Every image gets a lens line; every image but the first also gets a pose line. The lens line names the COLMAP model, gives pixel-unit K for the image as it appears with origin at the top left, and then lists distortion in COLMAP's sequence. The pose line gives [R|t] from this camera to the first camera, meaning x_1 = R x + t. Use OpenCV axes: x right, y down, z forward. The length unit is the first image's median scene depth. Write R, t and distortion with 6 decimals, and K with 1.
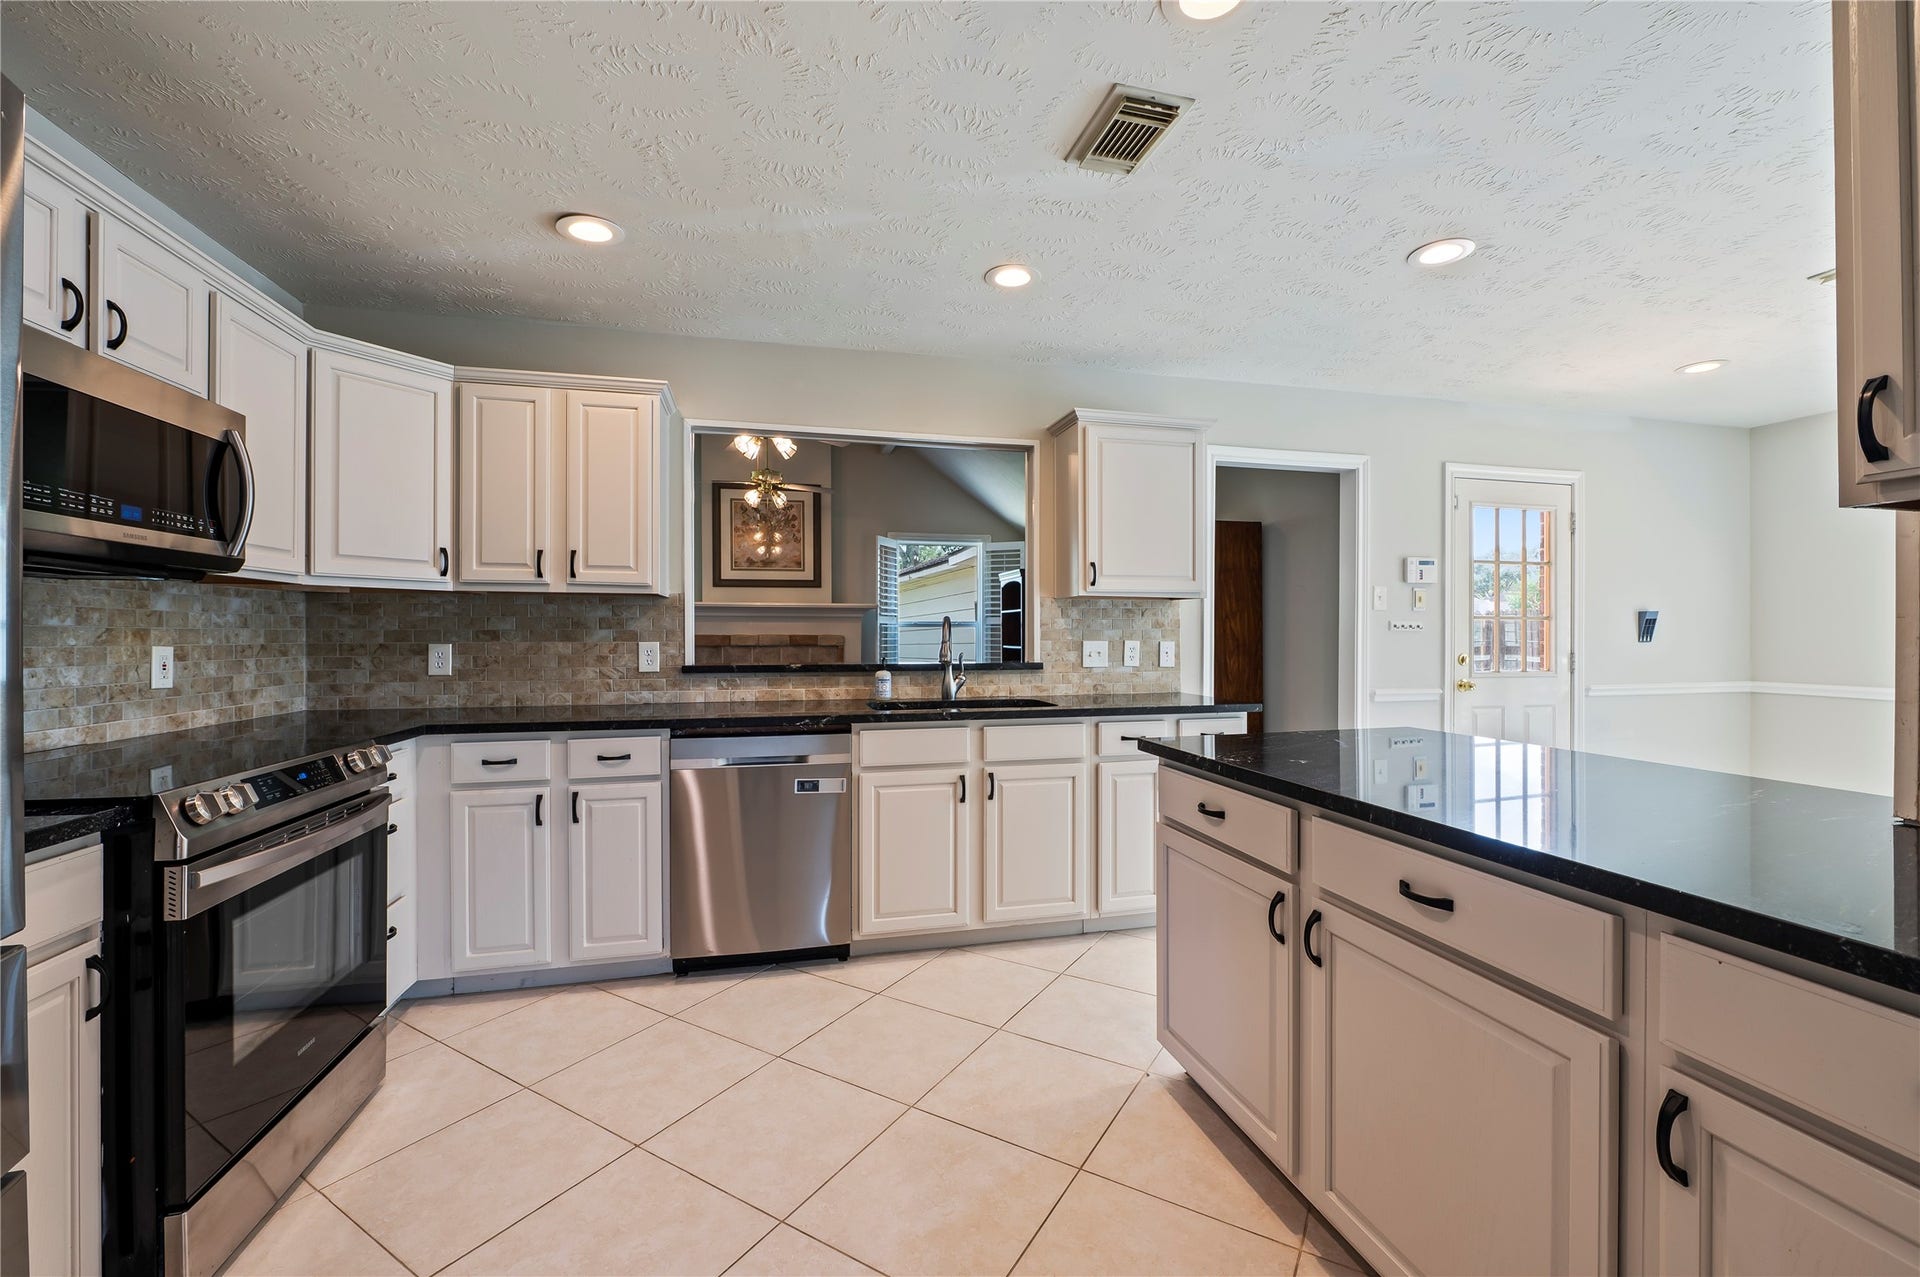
lens RADIAL K [[803.3, 0, 991.5], [0, 803.3, 633.9], [0, 0, 1]] dist [-0.000927, 0.000002]
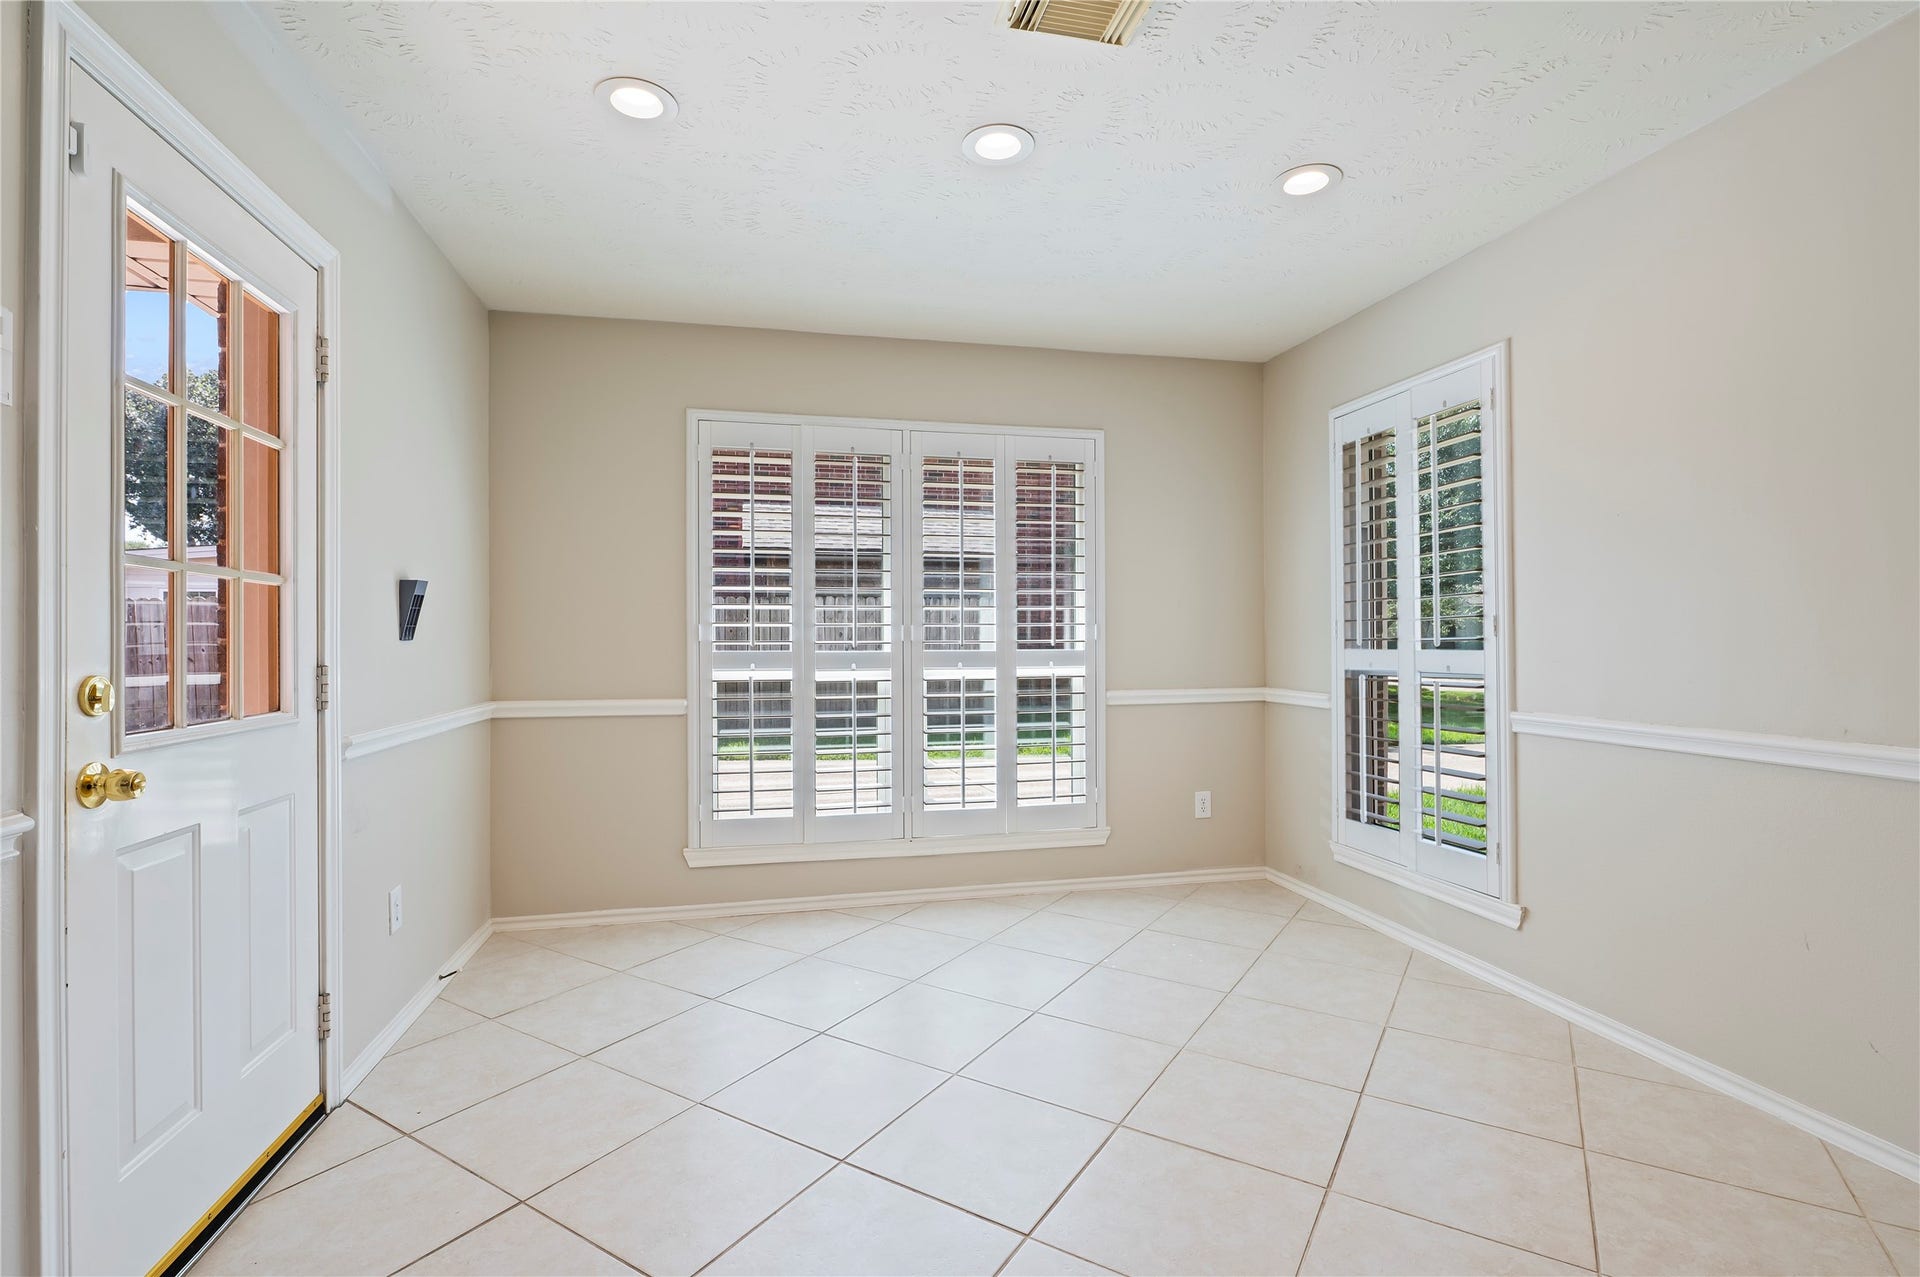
lens RADIAL K [[911.7, 0, 960.0], [0, 911.7, 638.5], [0, 0, 1]] dist [0.023153, 0.000251]
pose [[0.045811, 0.002671, 0.998947, 0.374566], [0.001715, 0.999995, -0.002753, 0.018123], [-0.998949, 0.001839, 0.045806, 0.961338]]
